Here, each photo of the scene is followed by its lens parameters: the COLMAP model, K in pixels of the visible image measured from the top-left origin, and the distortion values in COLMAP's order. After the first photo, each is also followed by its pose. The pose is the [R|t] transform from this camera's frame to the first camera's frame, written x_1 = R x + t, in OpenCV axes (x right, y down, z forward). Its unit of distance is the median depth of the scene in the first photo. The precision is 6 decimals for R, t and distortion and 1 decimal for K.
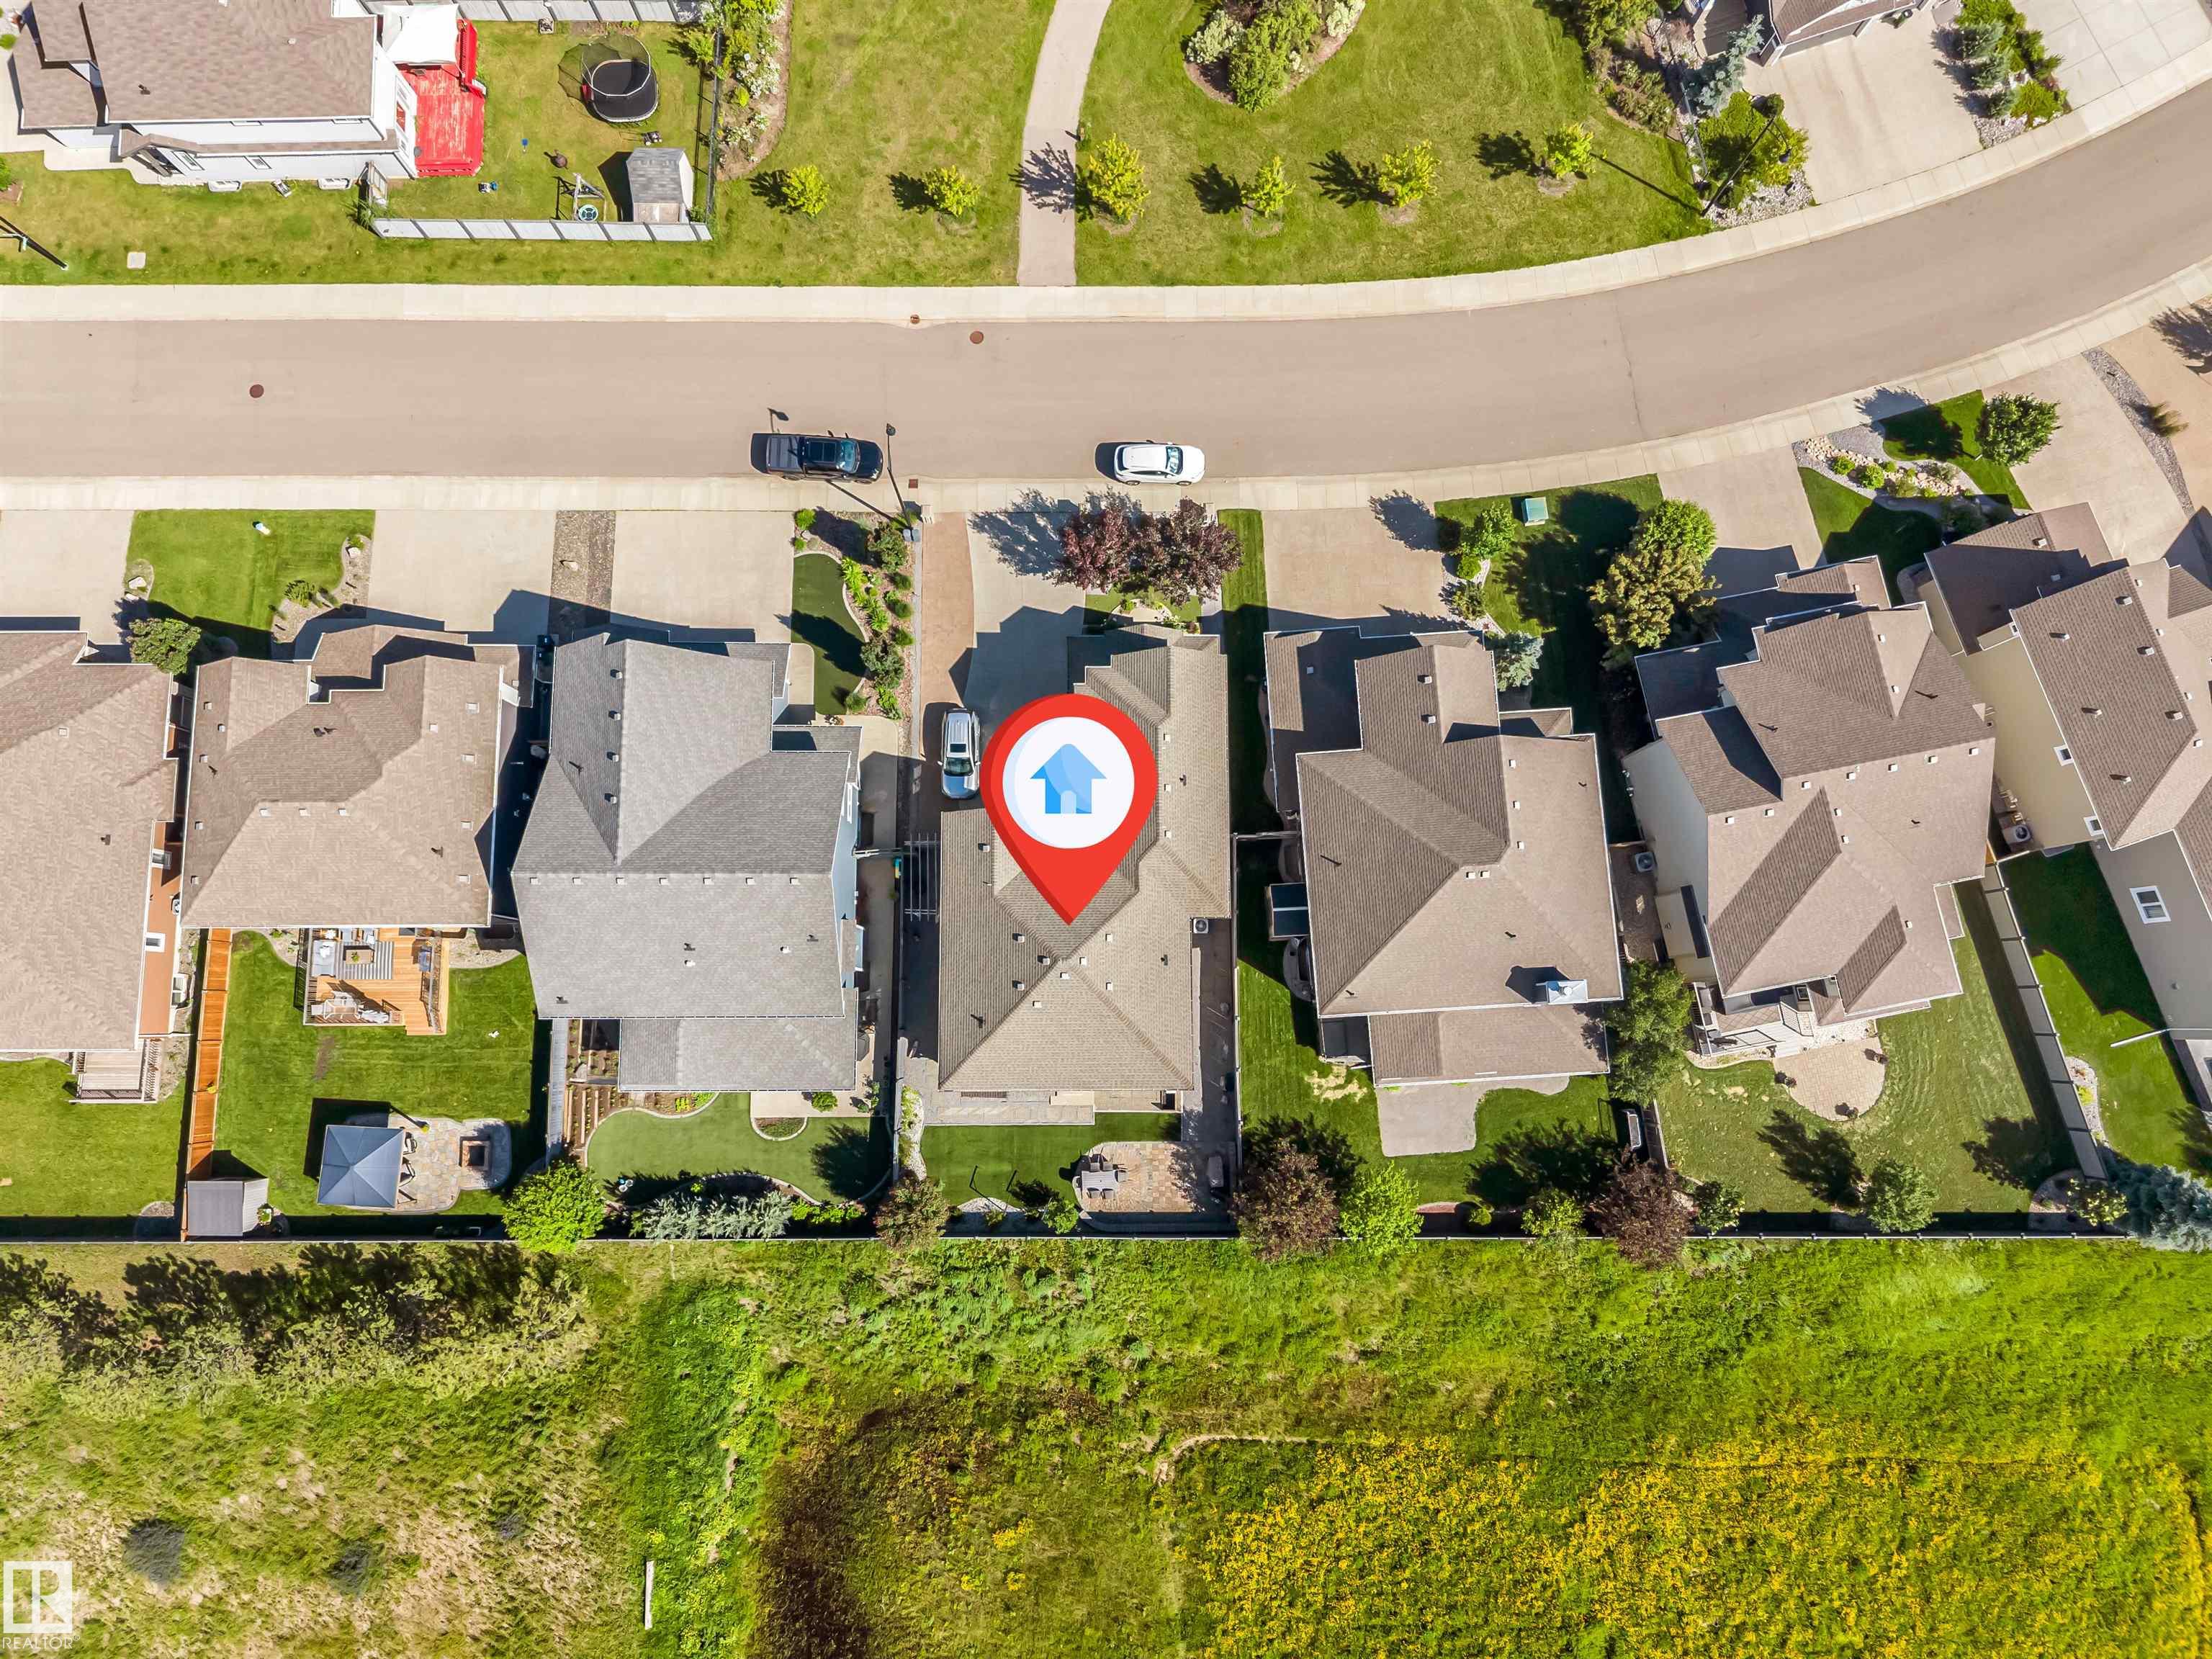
lens RADIAL K [[1465.4, 0, 1106.0], [0, 1465.4, 829.5], [0, 0, 1]] dist [0.036619, -0.046711]
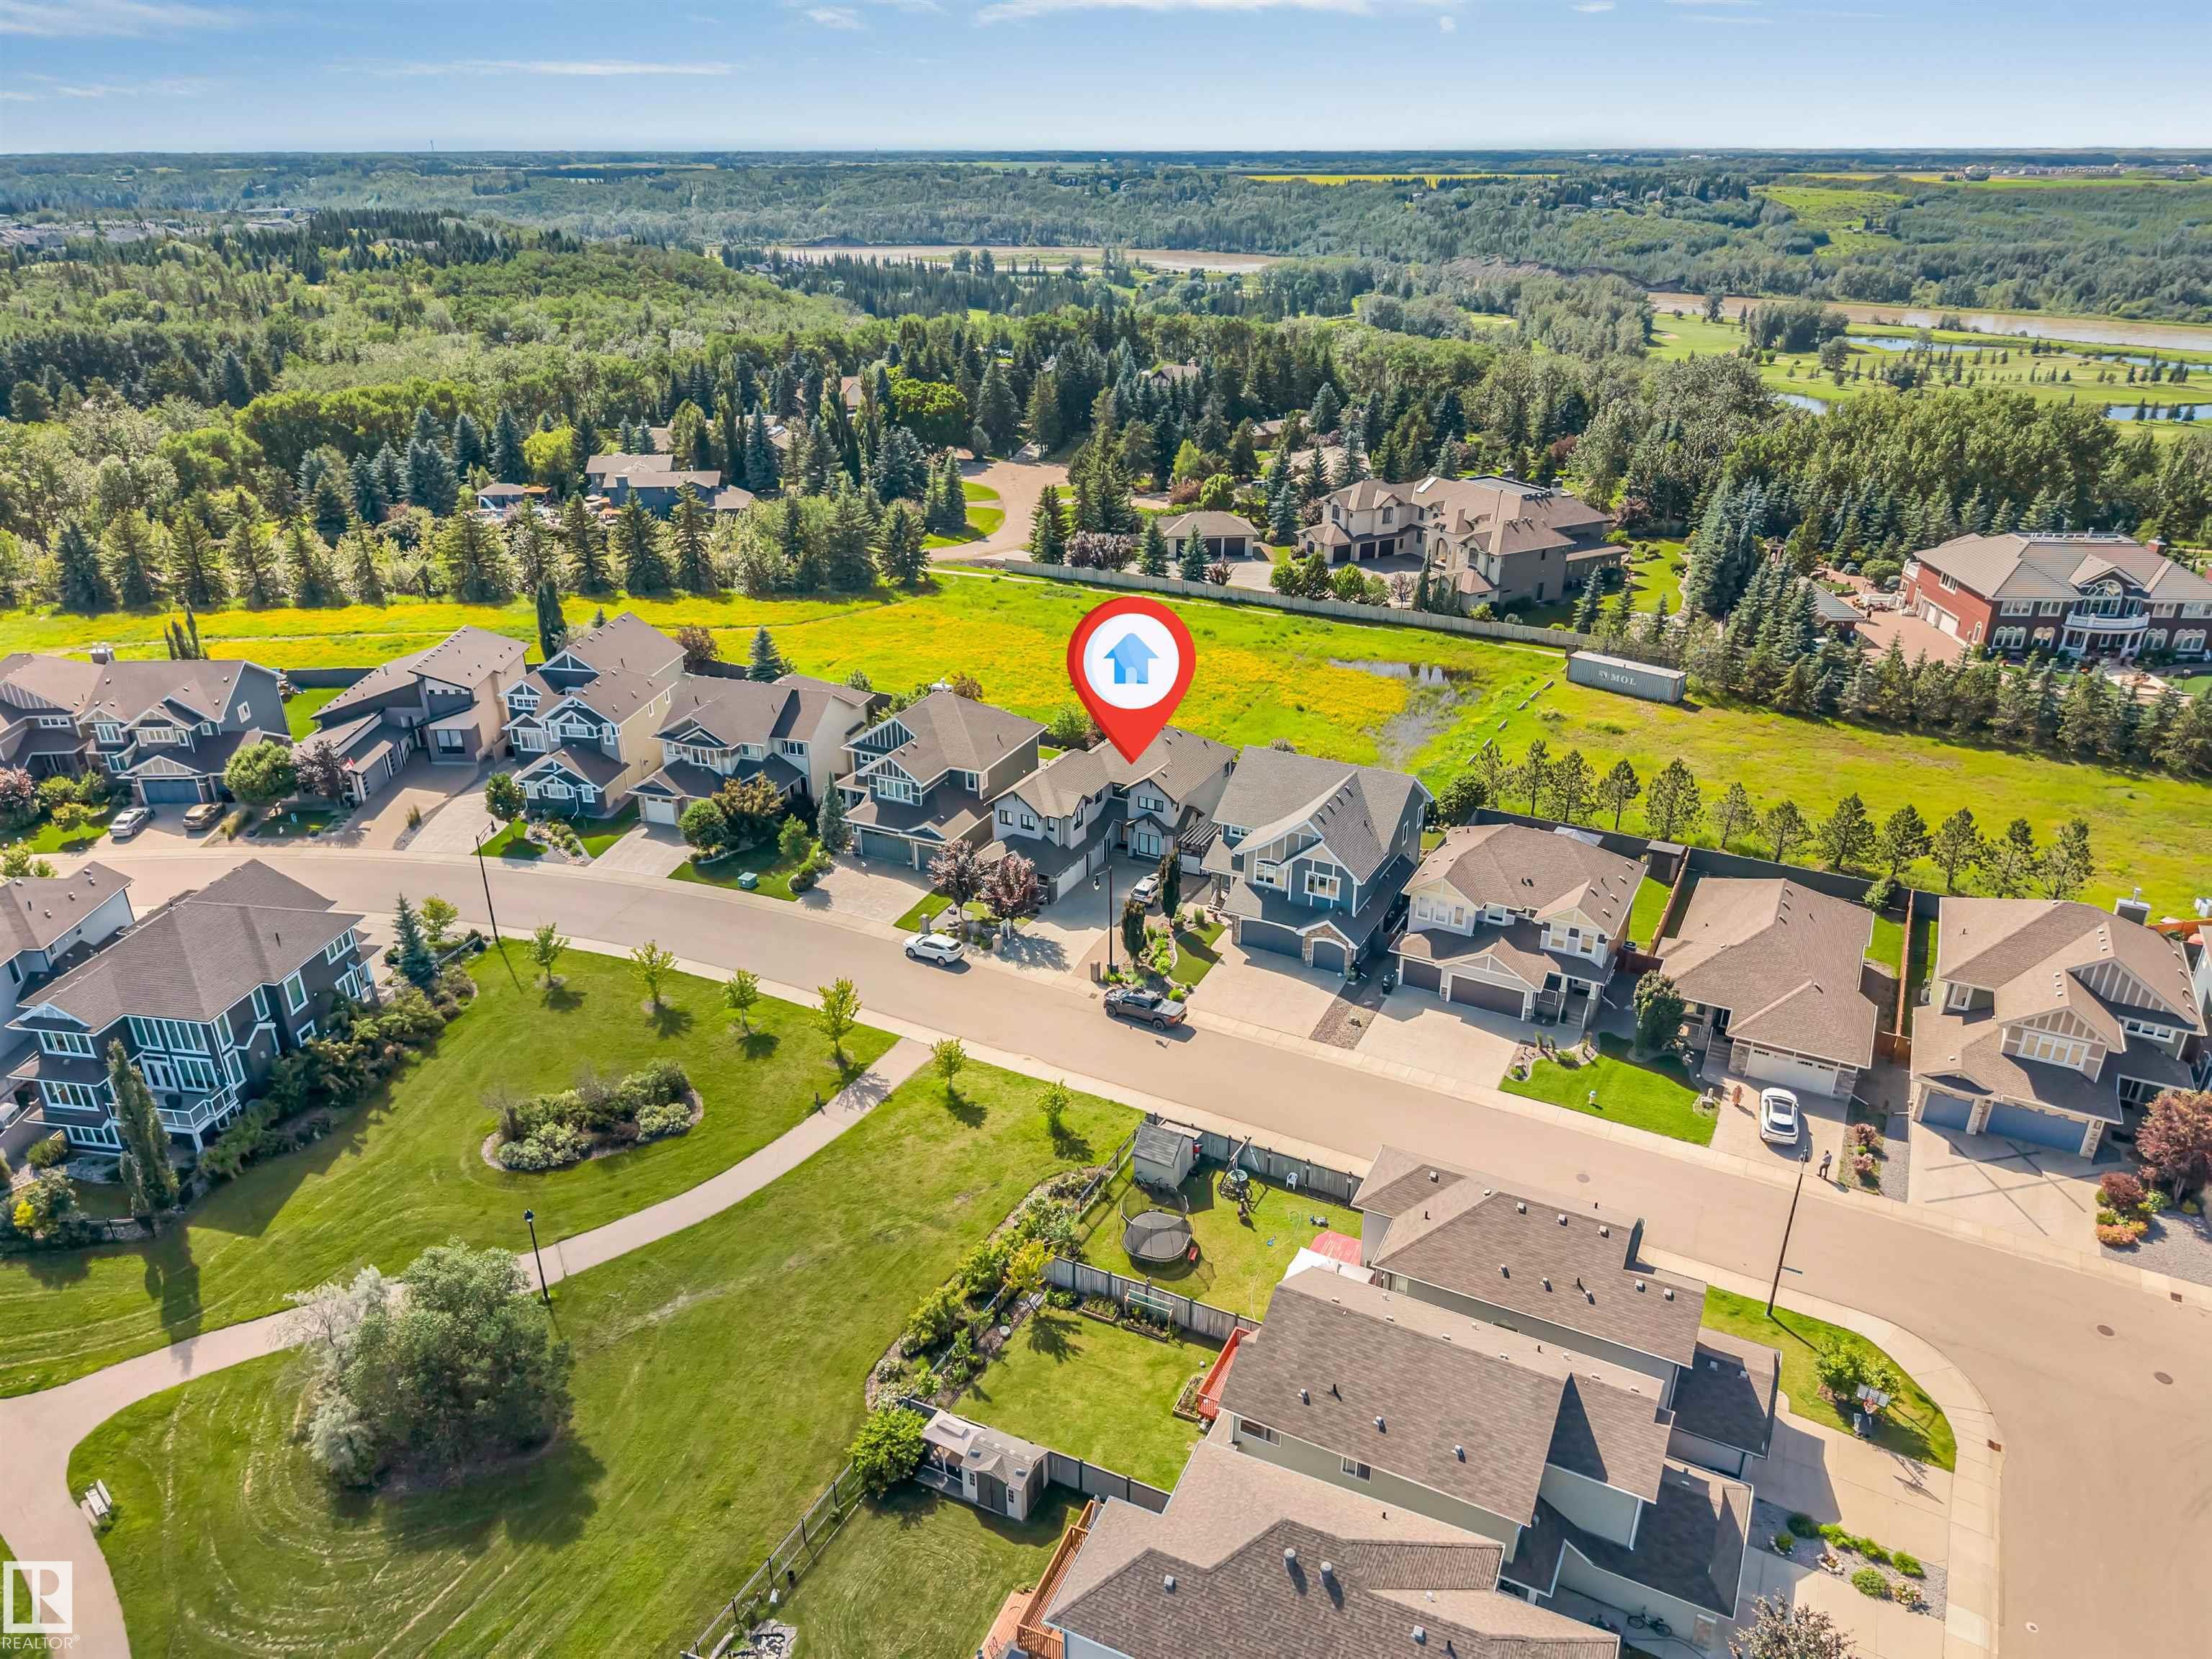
lens RADIAL K [[1465.4, 0, 1106.0], [0, 1465.4, 829.5], [0, 0, 1]] dist [0.036619, -0.046711]
pose [[-0.885411, -0.188184, 0.425010, -0.674267], [0.460823, -0.235921, 0.855560, -1.322718], [-0.060734, 0.953377, 0.295607, 0.459925]]
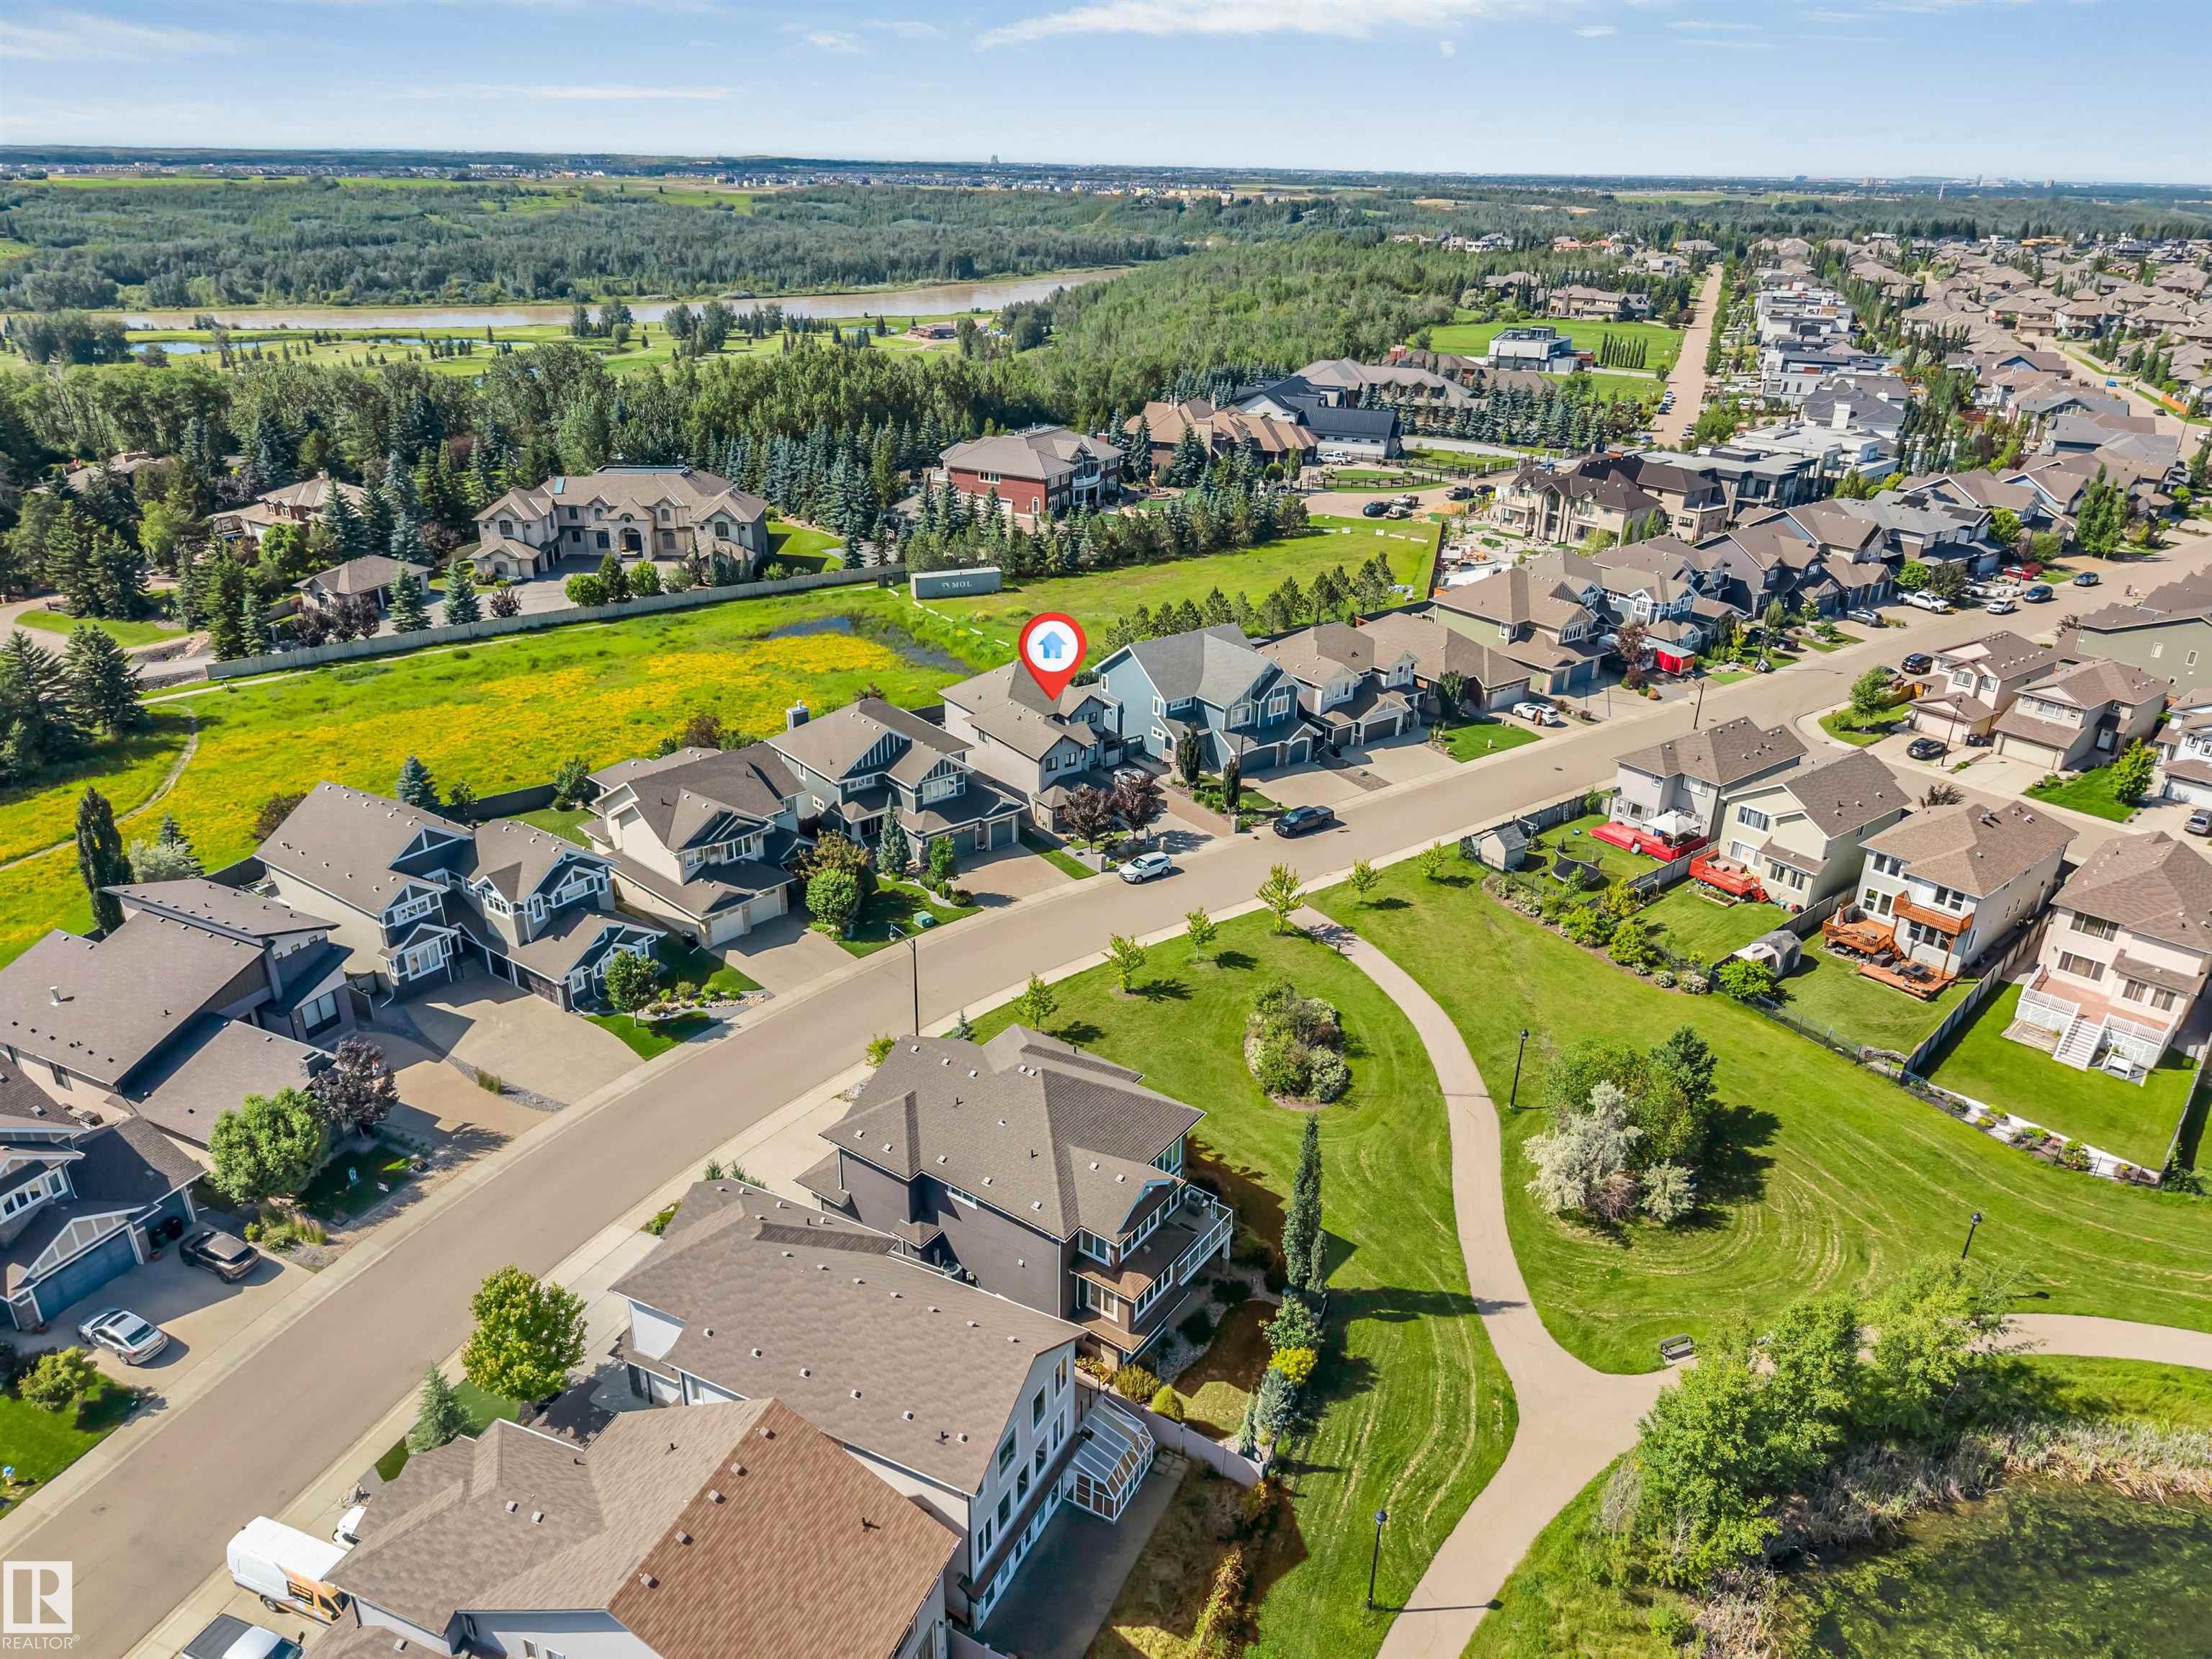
lens RADIAL K [[1456.9, 0, 1106.0], [0, 1456.9, 829.5], [0, 0, 1]] dist [-0.008113, 0.002522]
pose [[-0.807751, 0.235034, -0.540646, 0.885741], [-0.585304, -0.210190, 0.783096, -1.417083], [0.070416, 0.948988, 0.307348, 0.468632]]
